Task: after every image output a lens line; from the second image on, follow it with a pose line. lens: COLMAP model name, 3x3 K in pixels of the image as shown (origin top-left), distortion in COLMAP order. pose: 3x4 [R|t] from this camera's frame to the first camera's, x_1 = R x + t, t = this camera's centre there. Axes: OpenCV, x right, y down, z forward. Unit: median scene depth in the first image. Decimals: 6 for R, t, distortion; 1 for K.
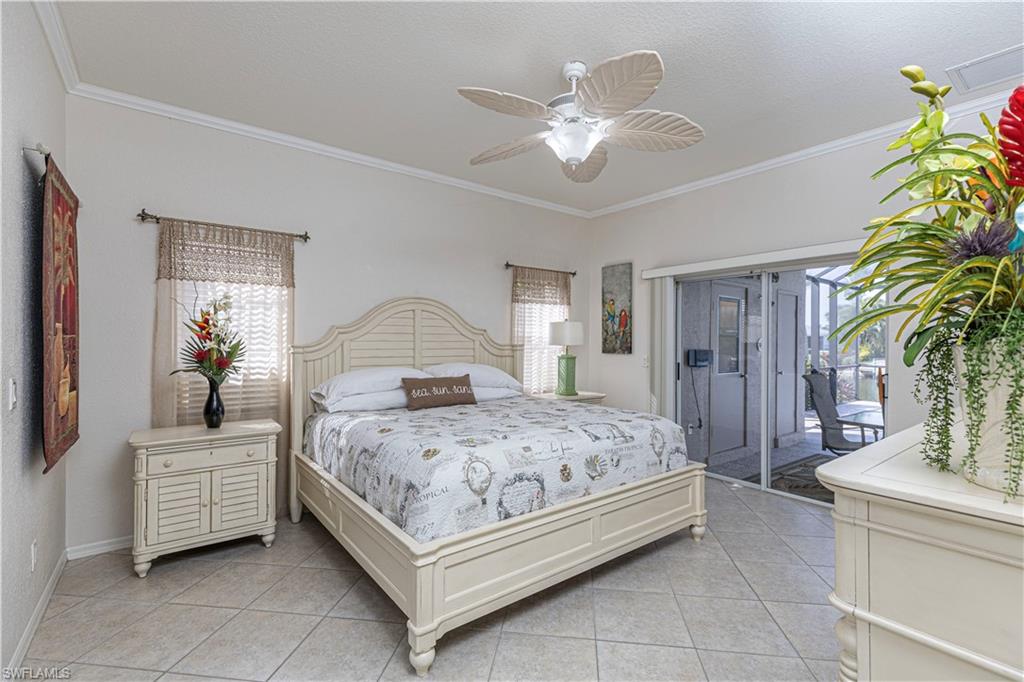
lens RADIAL K [[459.6, 0, 517.9], [0, 459.6, 340.0], [0, 0, 1]] dist [0.012062, -0.001051]
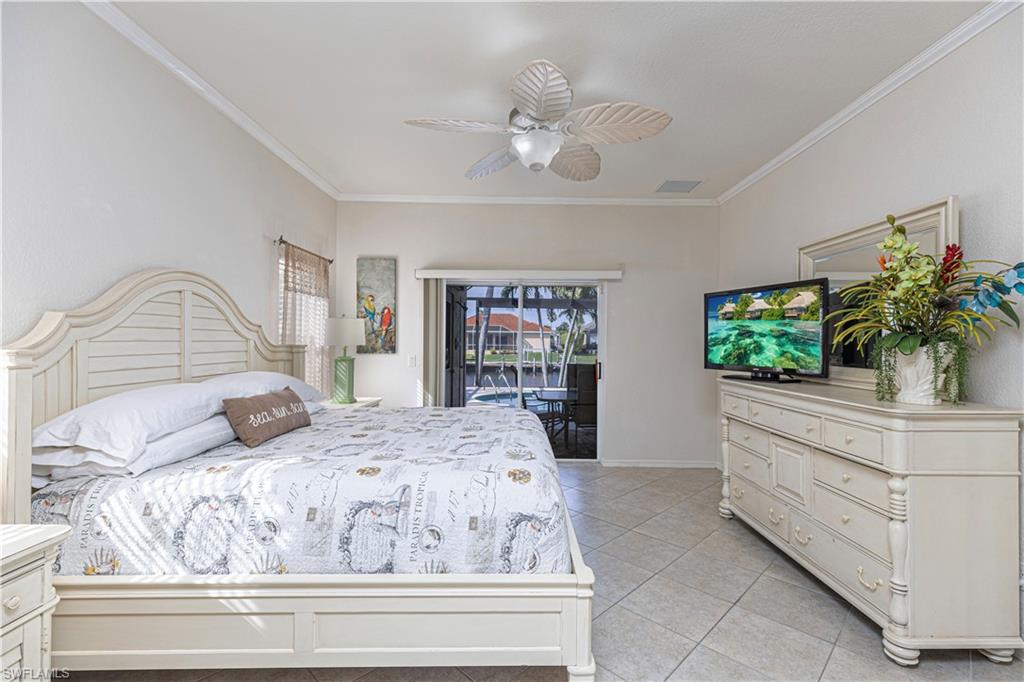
lens RADIAL K [[459.6, 0, 518.0], [0, 459.6, 341.6], [0, 0, 1]] dist [0.012062, -0.001051]
pose [[0.610804, -0.003174, 0.791775, -0.362174], [-0.002587, 0.999979, 0.006003, -0.001330], [-0.791777, -0.005715, 0.610783, 0.207051]]
